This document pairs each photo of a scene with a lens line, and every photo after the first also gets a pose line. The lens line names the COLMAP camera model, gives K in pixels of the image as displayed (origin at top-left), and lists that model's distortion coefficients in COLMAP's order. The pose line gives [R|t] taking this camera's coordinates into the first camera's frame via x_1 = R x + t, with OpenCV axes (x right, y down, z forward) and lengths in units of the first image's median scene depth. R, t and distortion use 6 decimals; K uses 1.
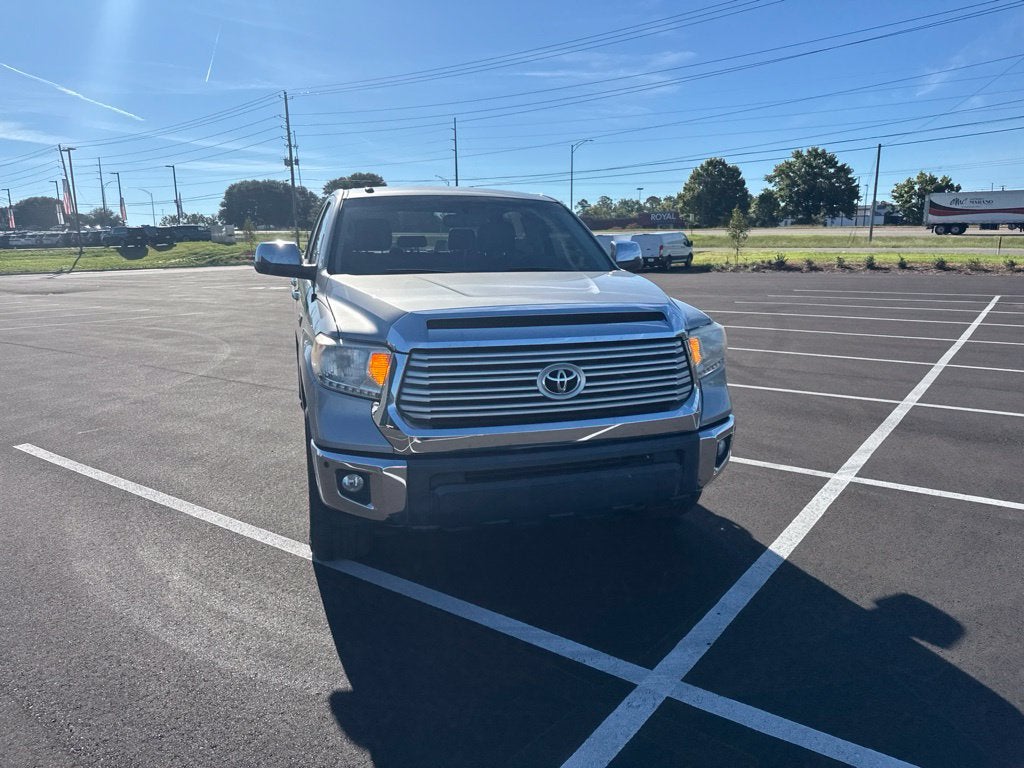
lens RADIAL K [[711.1, 0, 511.9], [0, 711.1, 376.0], [0, 0, 1]] dist [0.073242, -0.099814]
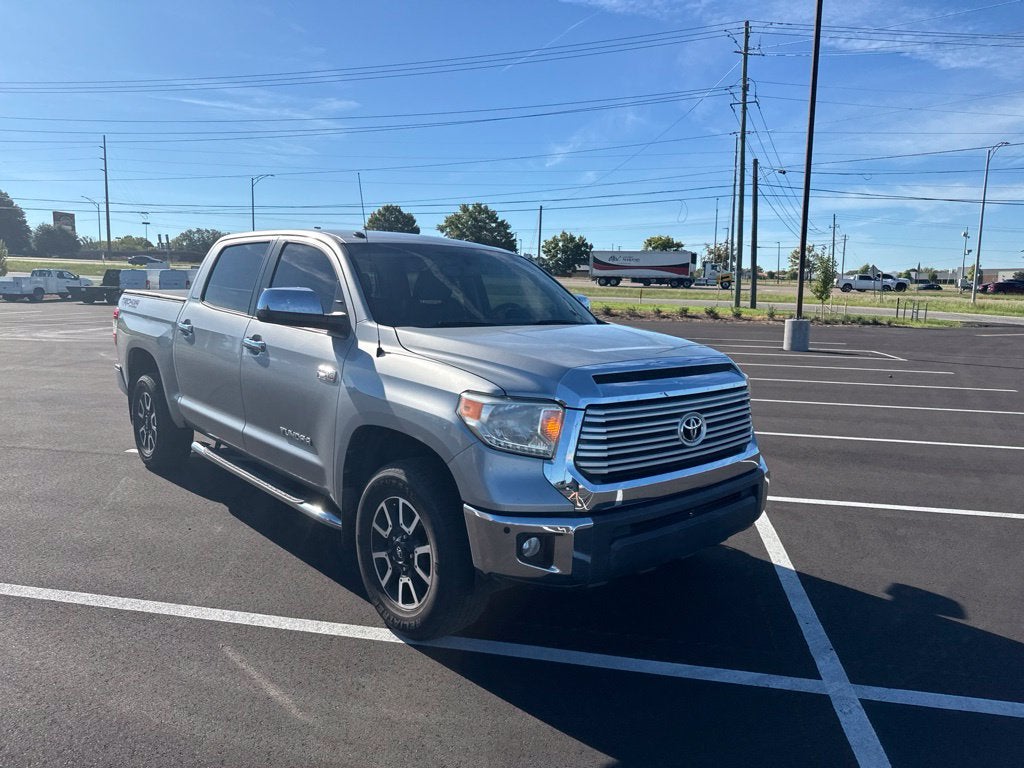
lens RADIAL K [[706.9, 0, 506.3], [0, 706.9, 370.3], [0, 0, 1]] dist [0.108671, -0.157400]
pose [[0.908248, -0.019556, 0.417975, -0.018384], [0.045527, 0.997595, -0.052255, -0.001100], [-0.415948, 0.066489, 0.906954, 0.003679]]
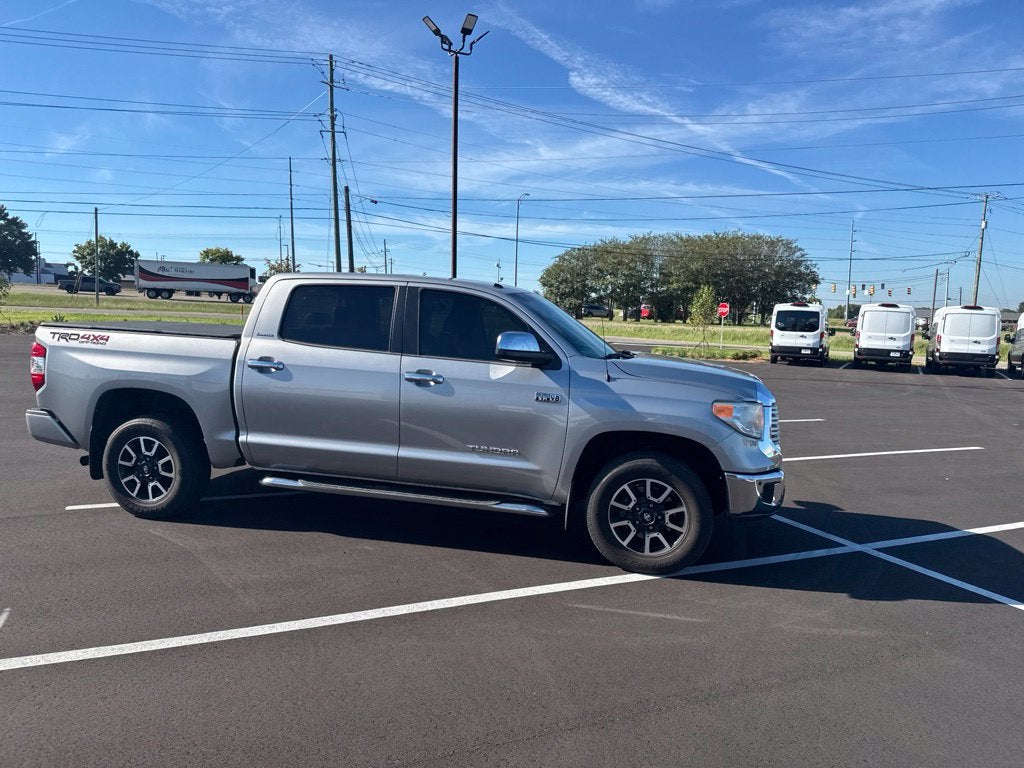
lens RADIAL K [[699.6, 0, 507.7], [0, 699.6, 386.7], [0, 0, 1]] dist [0.079195, -0.108074]
pose [[0.509889, -0.061305, 0.858053, -0.051549], [0.117840, 0.993032, 0.000924, -0.004171], [-0.852131, 0.100642, 0.513561, 0.018576]]
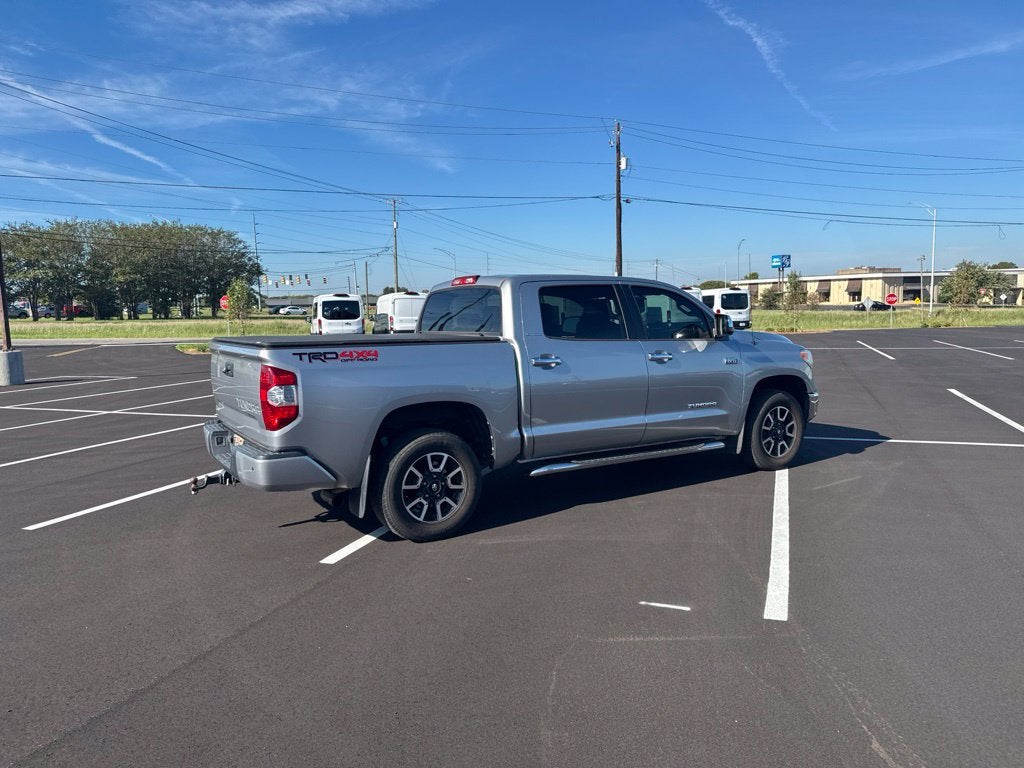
lens RADIAL K [[707.8, 0, 507.4], [0, 707.8, 359.9], [0, 0, 1]] dist [0.112249, -0.157923]
pose [[-0.246746, -0.053806, 0.967585, -0.069090], [0.199069, 0.974350, 0.104947, -0.013989], [-0.948413, 0.218511, -0.229706, 0.073344]]
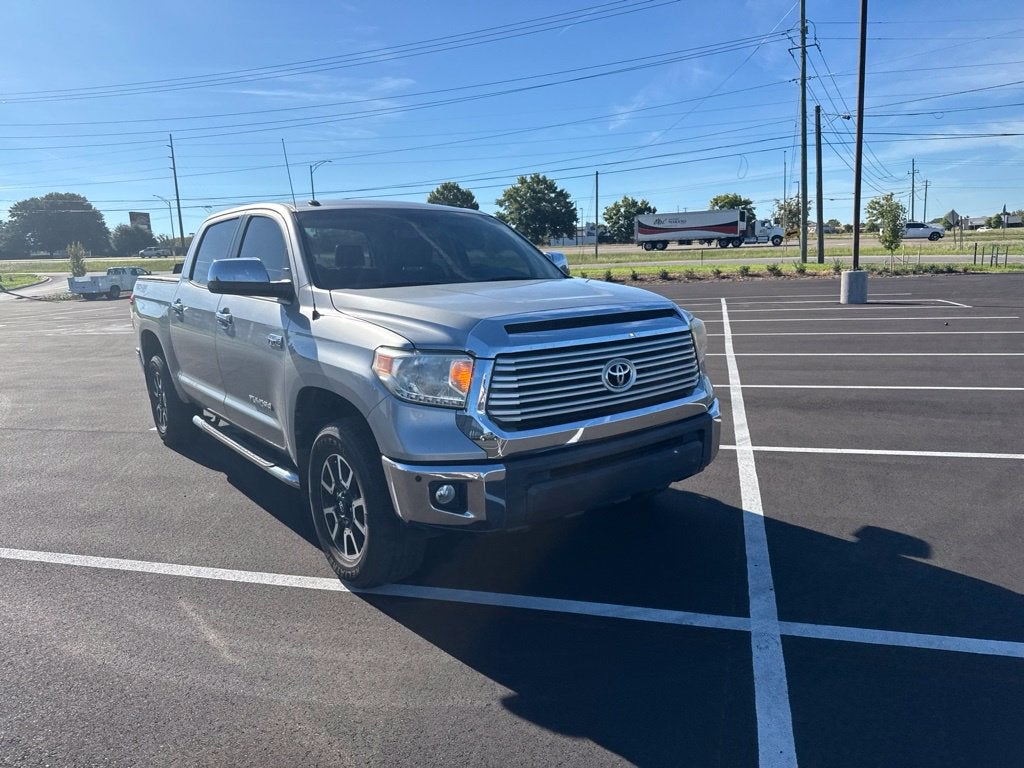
lens RADIAL K [[711.1, 0, 511.9], [0, 711.1, 376.0], [0, 0, 1]] dist [0.073242, -0.099814]
pose [[0.938766, -0.081819, 0.334699, -0.012847], [0.091738, 0.995686, -0.013906, 0.000255], [-0.332117, 0.043759, 0.942223, 0.000945]]
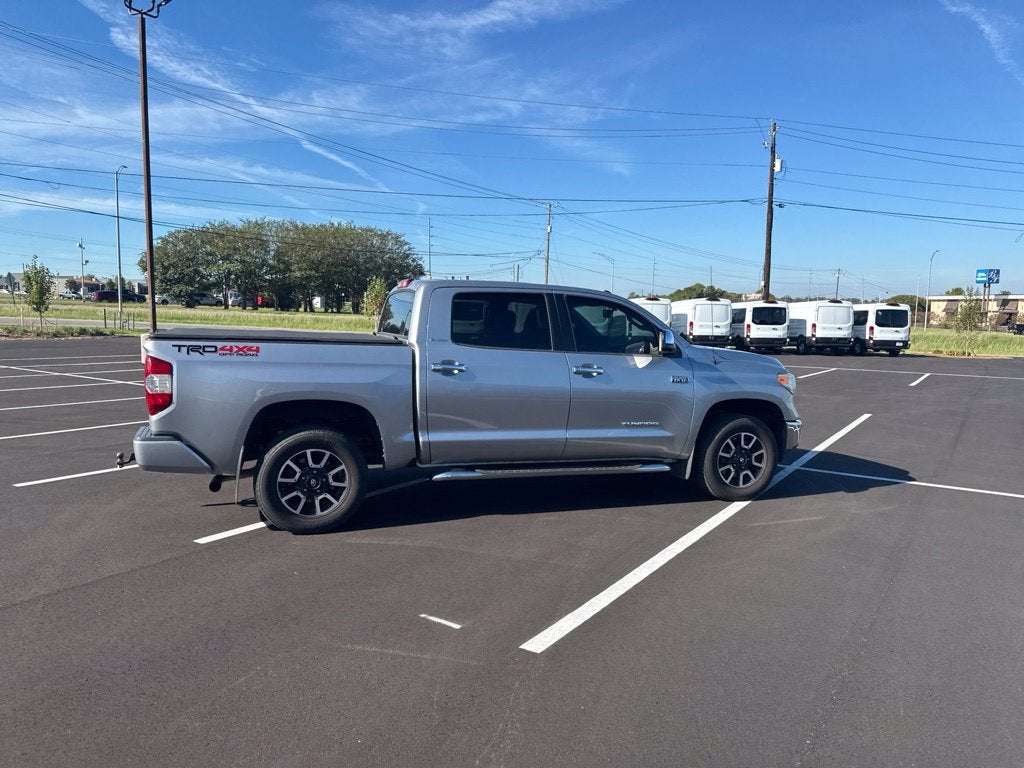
lens RADIAL K [[706.9, 0, 506.3], [0, 706.9, 370.3], [0, 0, 1]] dist [0.108671, -0.157400]
pose [[-0.024061, -0.070624, 0.997213, -0.071203], [0.160032, 0.984366, 0.073576, -0.010659], [-0.986819, 0.161356, -0.012383, 0.054507]]
